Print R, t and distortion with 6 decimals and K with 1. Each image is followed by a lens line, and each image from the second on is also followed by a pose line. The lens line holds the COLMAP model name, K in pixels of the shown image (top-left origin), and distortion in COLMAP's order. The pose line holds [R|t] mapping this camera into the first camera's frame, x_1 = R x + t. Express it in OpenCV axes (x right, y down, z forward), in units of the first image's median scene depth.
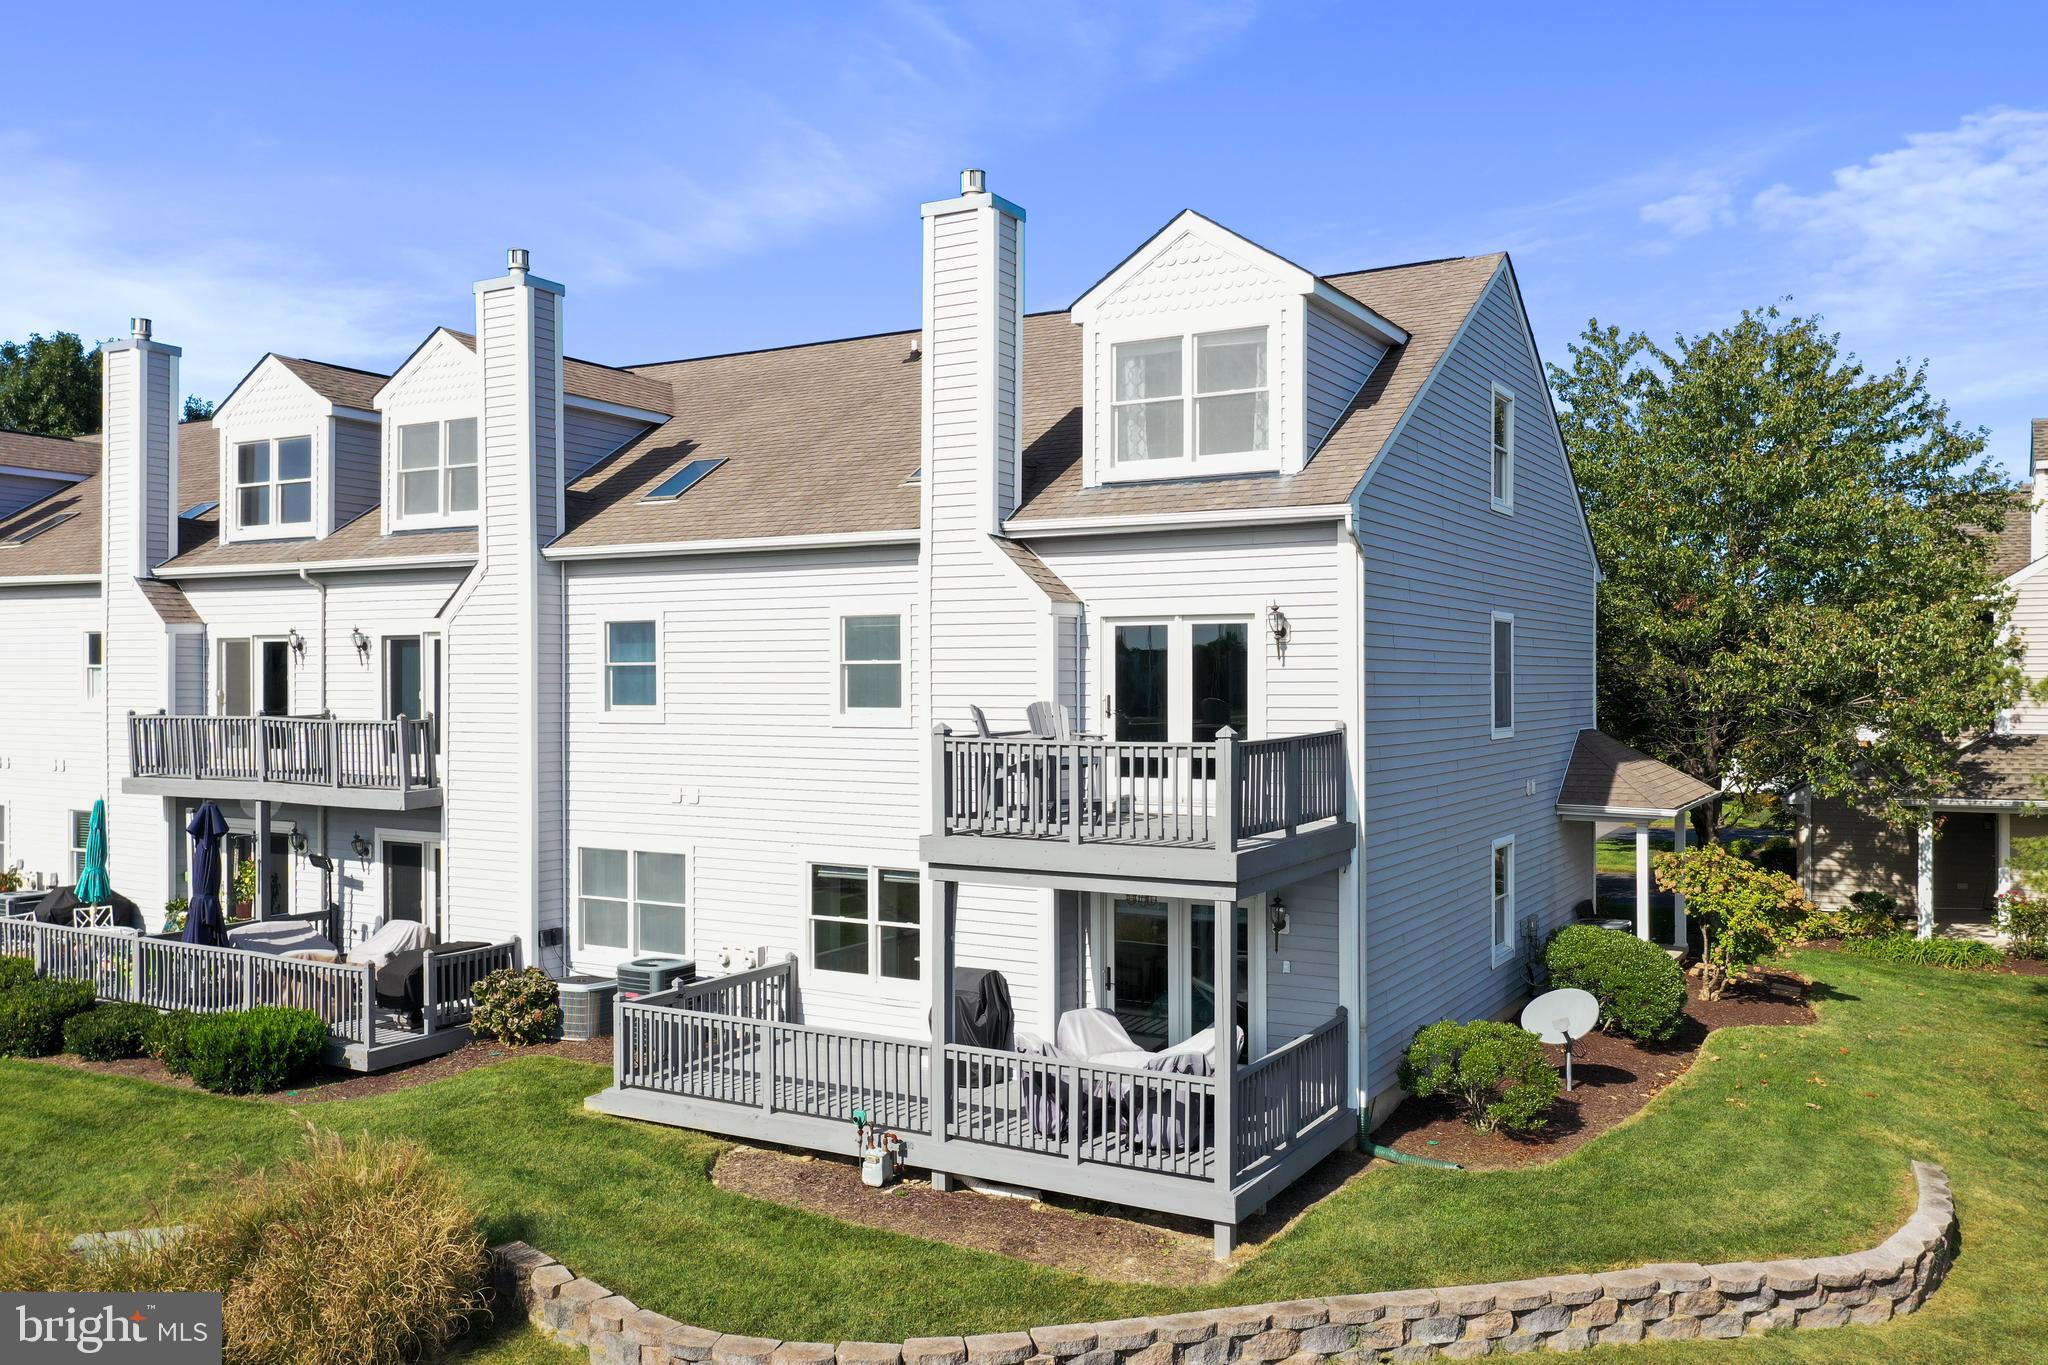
lens RADIAL K [[1633.5, 0, 1028.9], [0, 1633.5, 676.4], [0, 0, 1]] dist [0.003717, 0.004441]
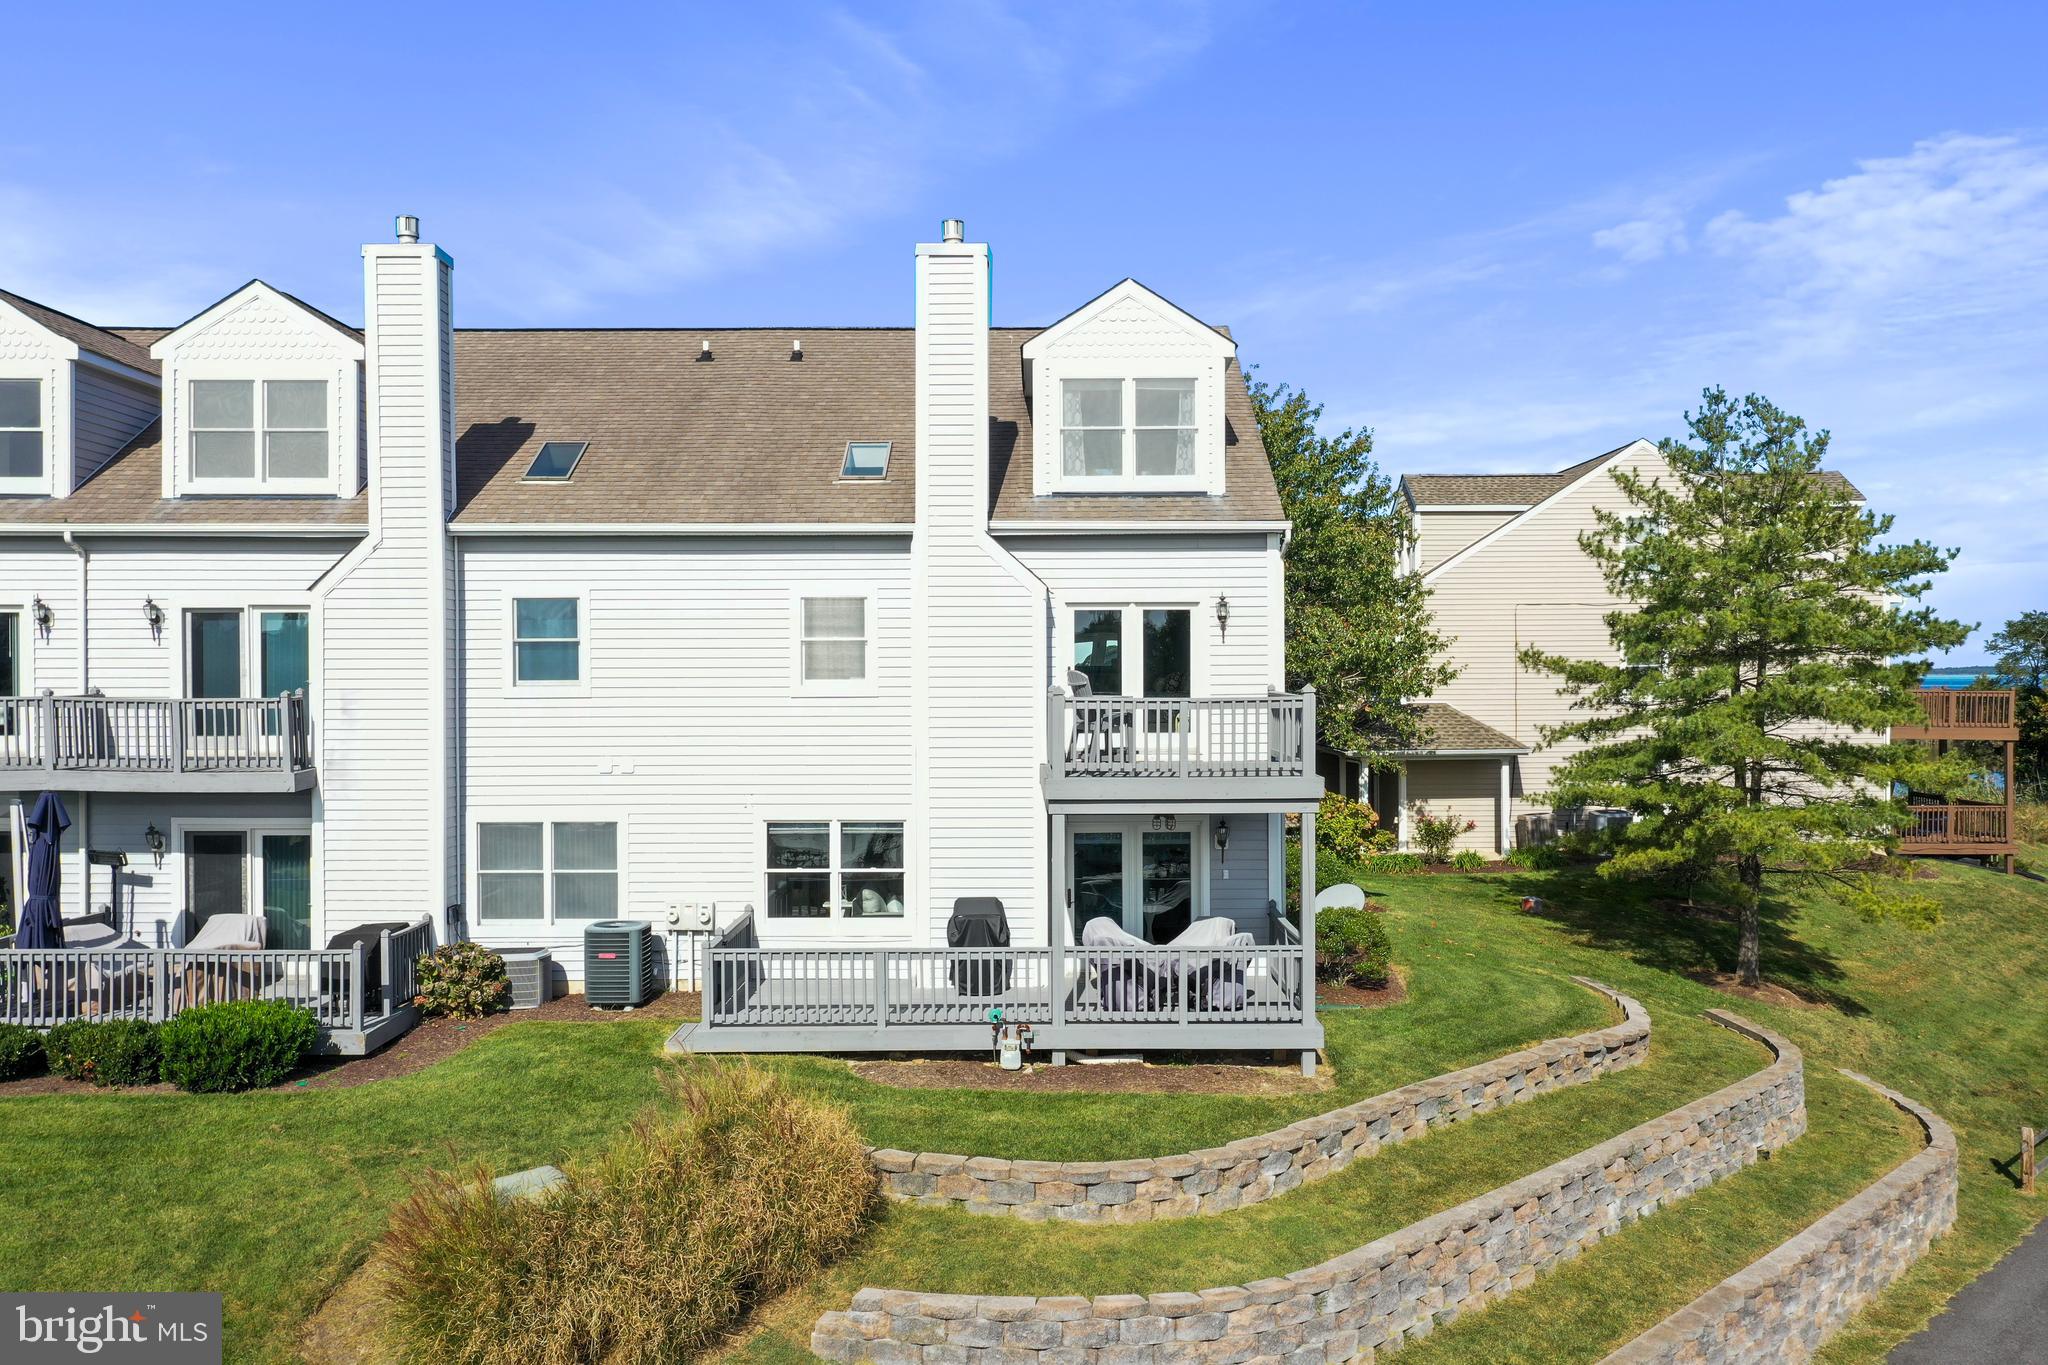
lens RADIAL K [[1633.5, 0, 1028.9], [0, 1633.5, 676.4], [0, 0, 1]] dist [0.003717, 0.004441]
pose [[0.864450, -0.001700, 0.502716, -0.543187], [0.001193, 0.999998, 0.001330, 0.015689], [-0.502717, -0.000550, 0.864451, -0.038686]]
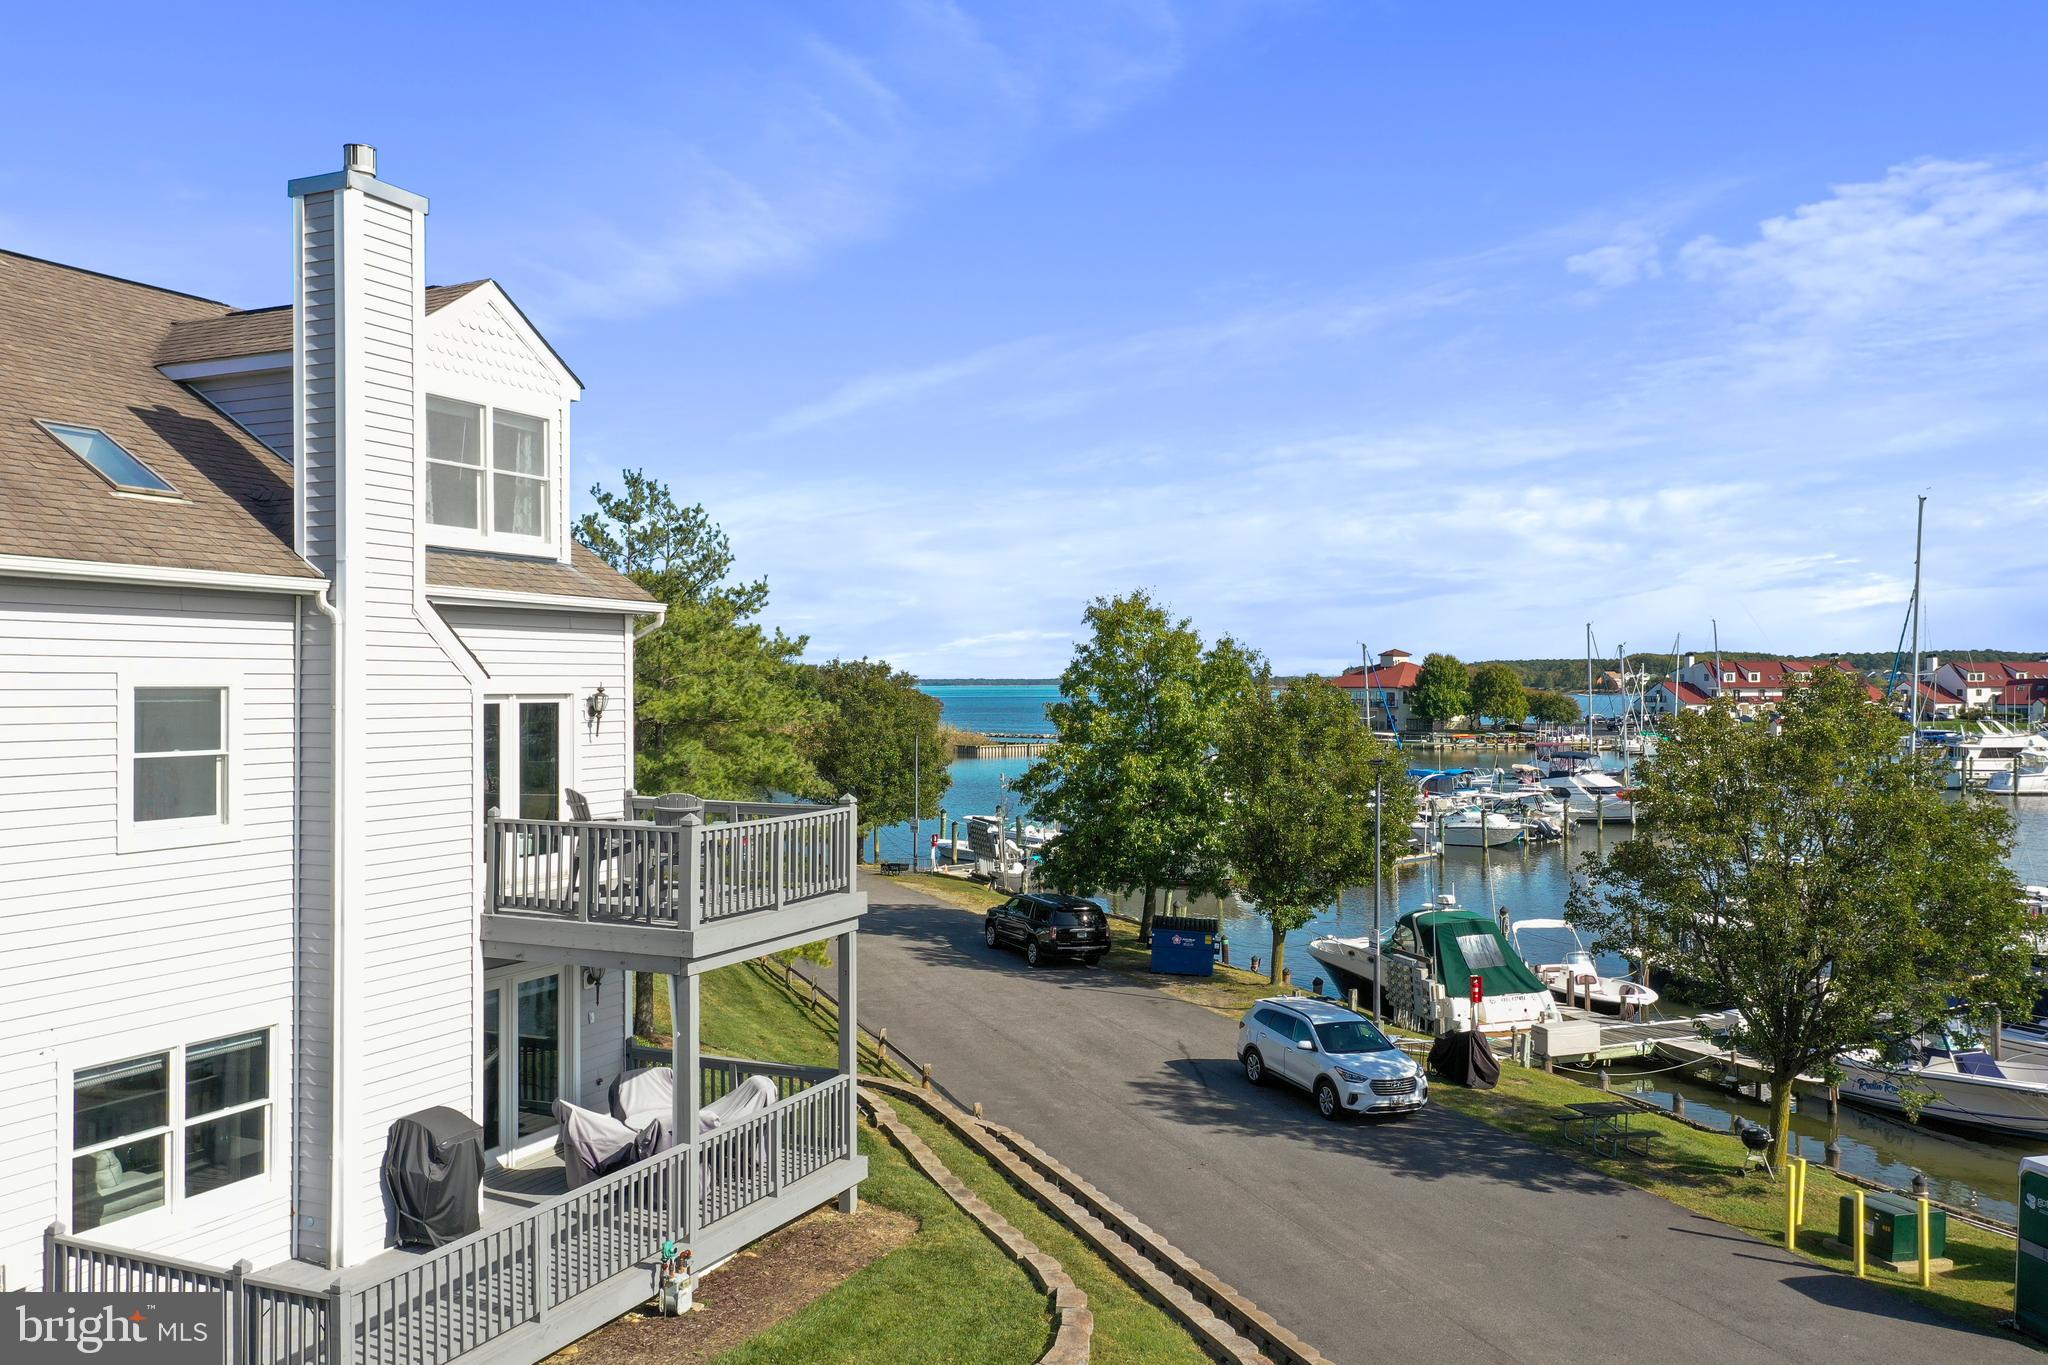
lens RADIAL K [[1614.6, 0, 1024.0], [0, 1614.6, 682.5], [0, 0, 1]] dist [0.001203, -0.000903]
pose [[-0.103609, 0.005720, 0.994602, -0.815368], [0.002209, 0.999982, -0.005520, -0.034242], [-0.994616, 0.001625, -0.103620, 0.709615]]
